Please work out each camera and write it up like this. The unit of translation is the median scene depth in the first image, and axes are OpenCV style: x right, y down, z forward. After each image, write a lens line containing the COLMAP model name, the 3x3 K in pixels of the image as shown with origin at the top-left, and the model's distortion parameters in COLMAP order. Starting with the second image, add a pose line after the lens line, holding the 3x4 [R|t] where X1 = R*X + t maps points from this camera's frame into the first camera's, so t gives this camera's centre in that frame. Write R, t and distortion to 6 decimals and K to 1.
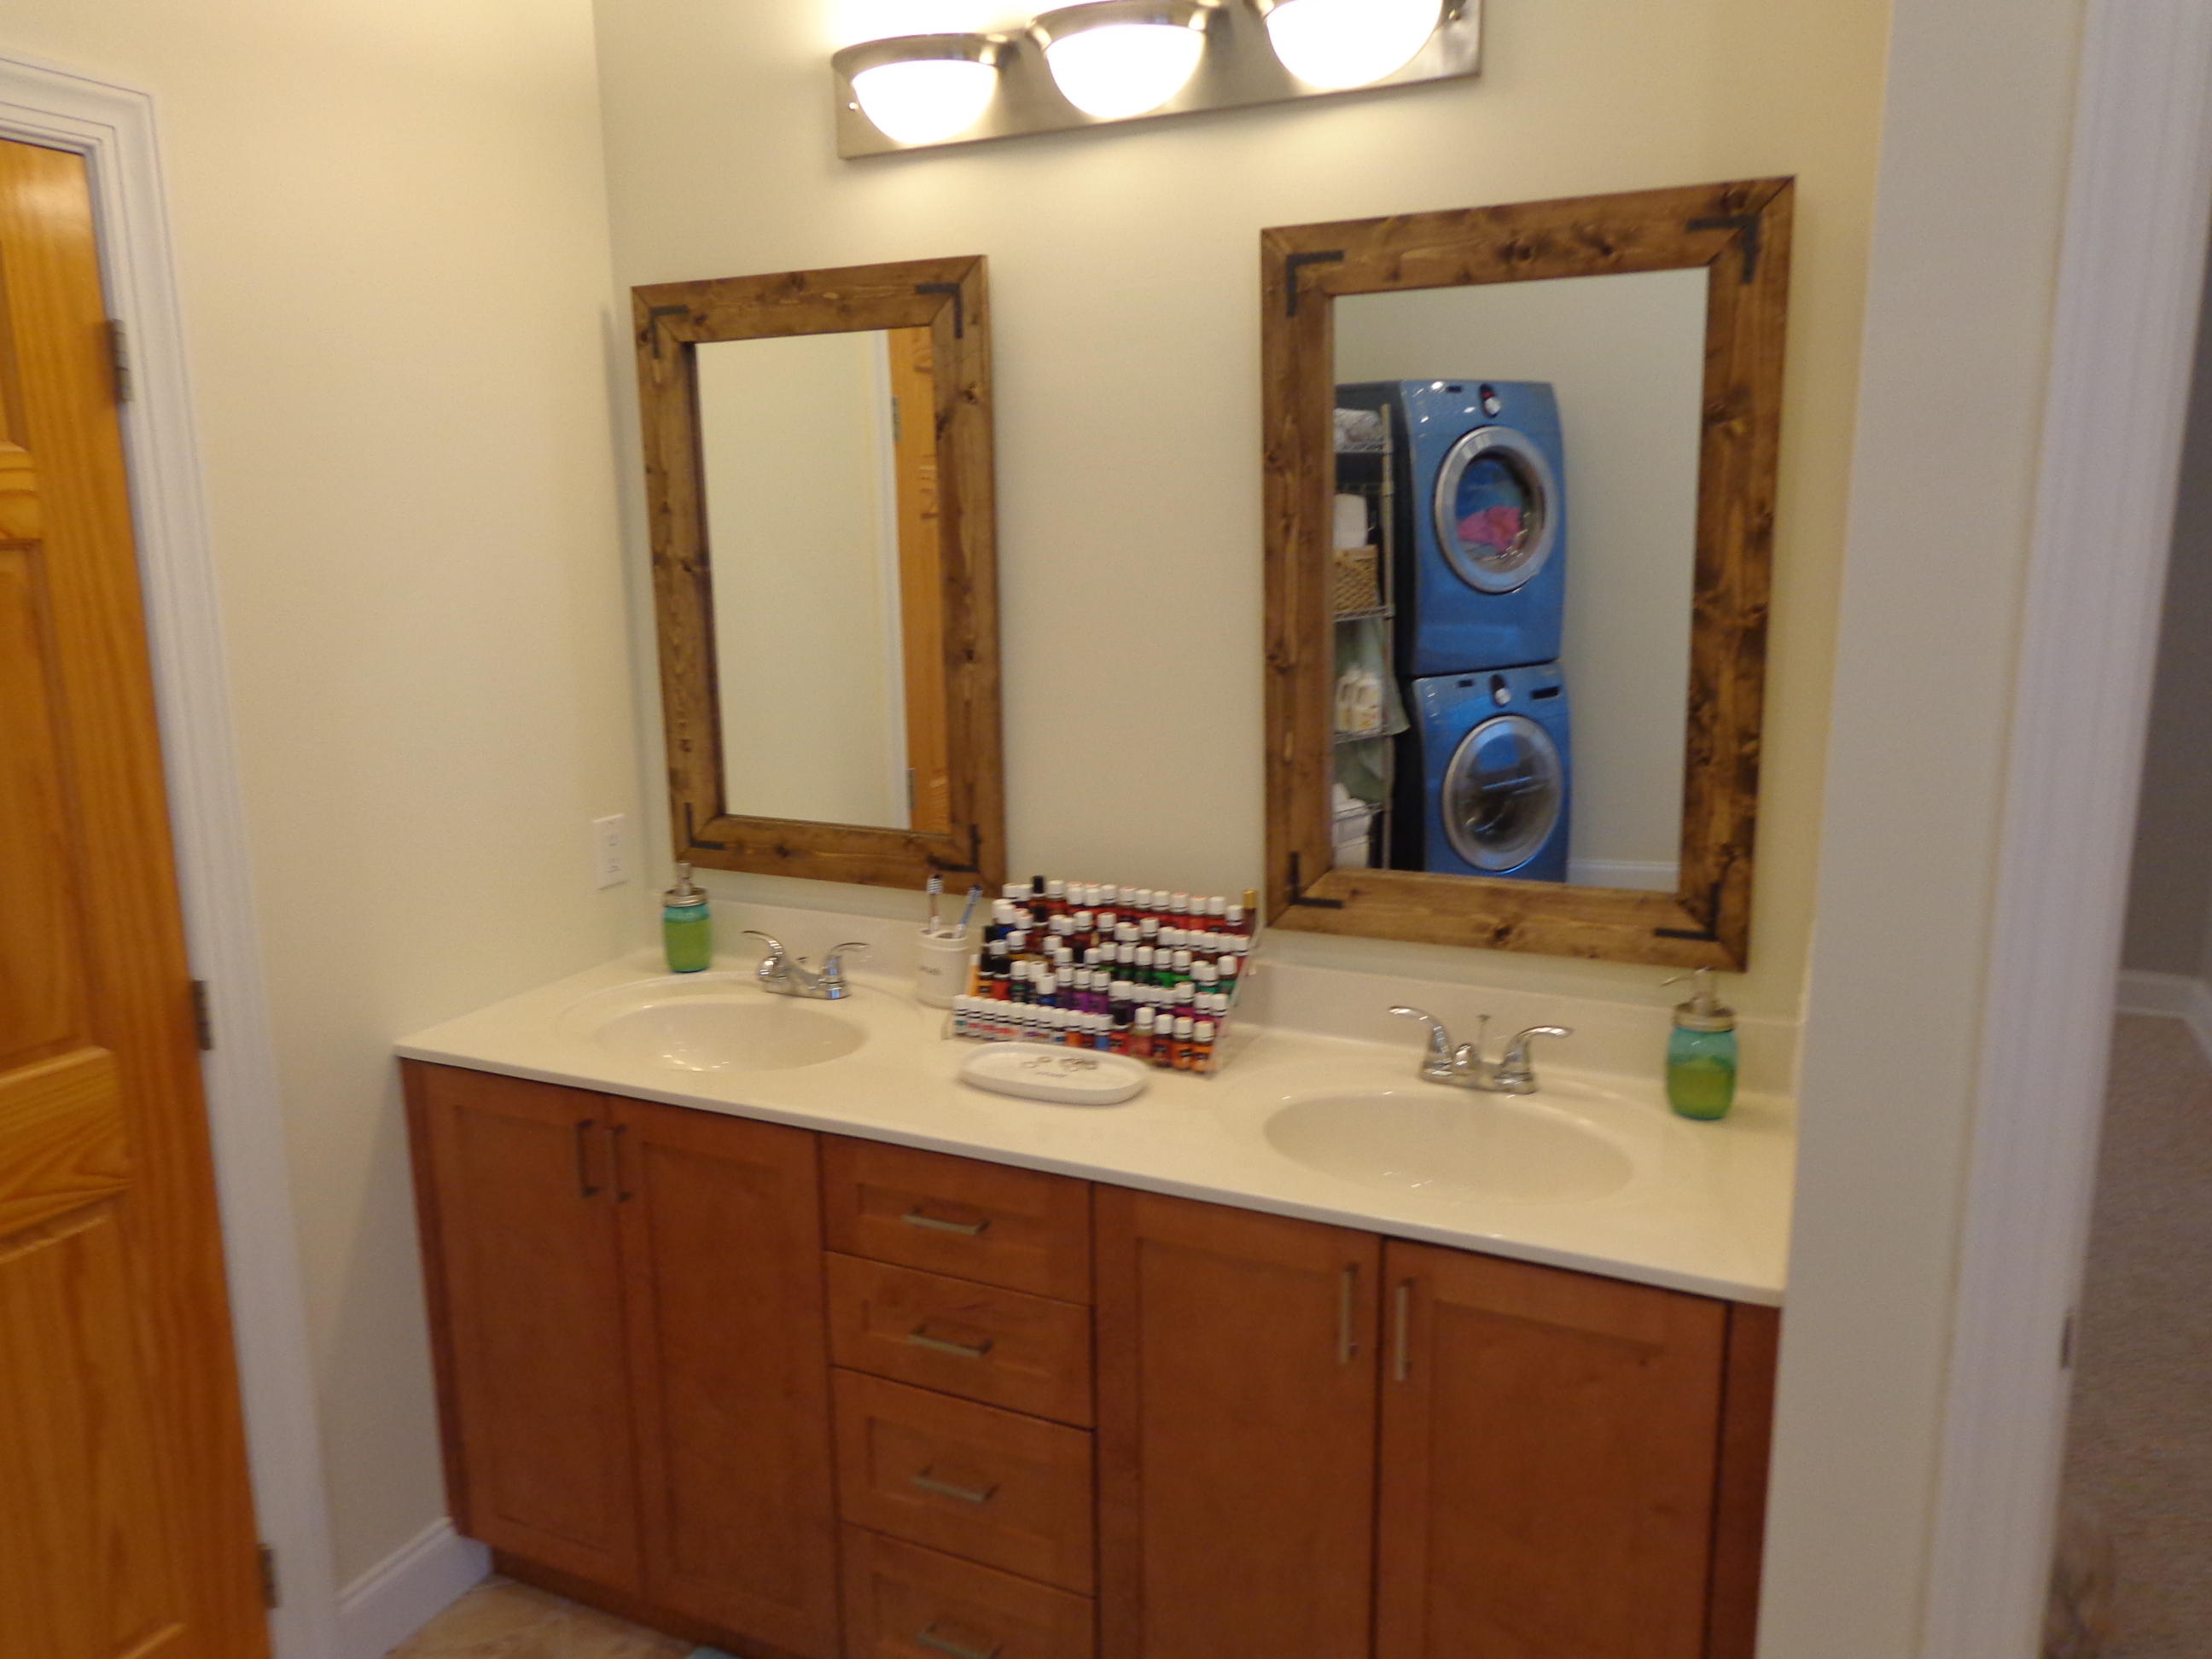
lens RADIAL K [[1554.7, 0, 1102.7], [0, 1554.7, 822.5], [0, 0, 1]] dist [0.001913, 0.006041]
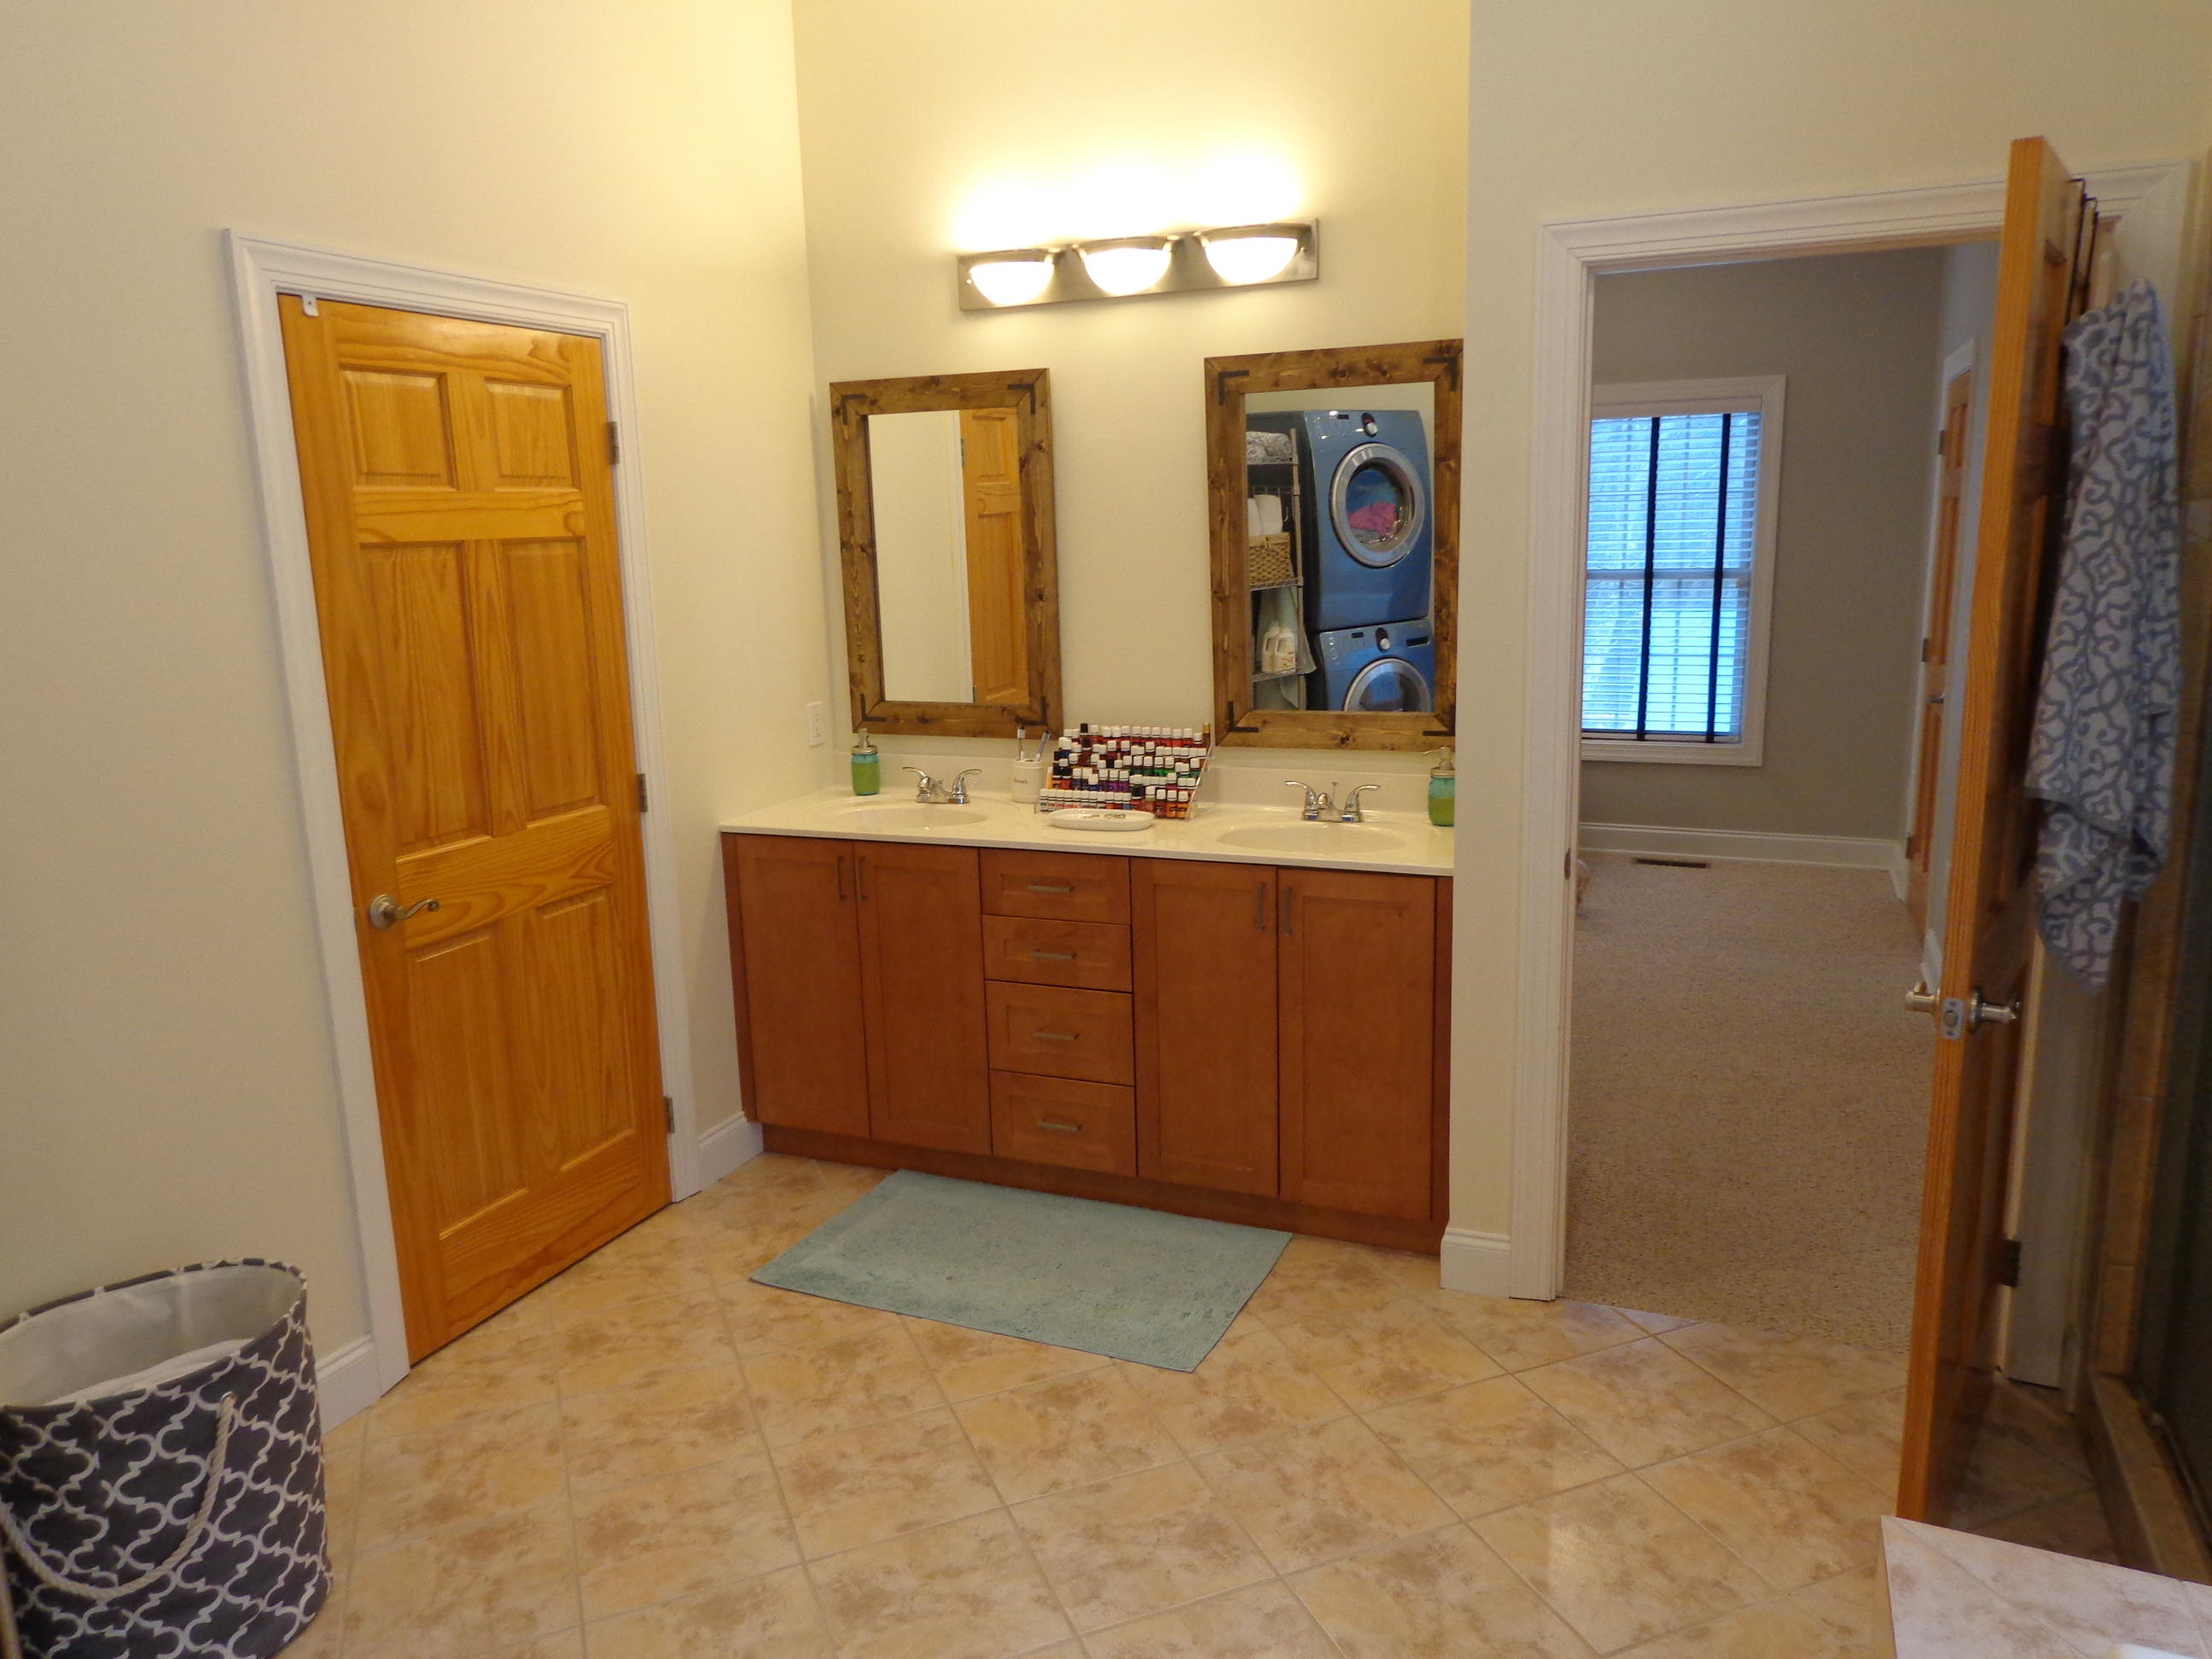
lens RADIAL K [[1554.7, 0, 1102.7], [0, 1554.7, 822.5], [0, 0, 1]] dist [0.001913, 0.006041]
pose [[0.999074, -0.023369, 0.036124, -0.089737], [0.023303, 0.999726, 0.002249, 0.148330], [-0.036167, -0.001405, 0.999345, -0.766858]]
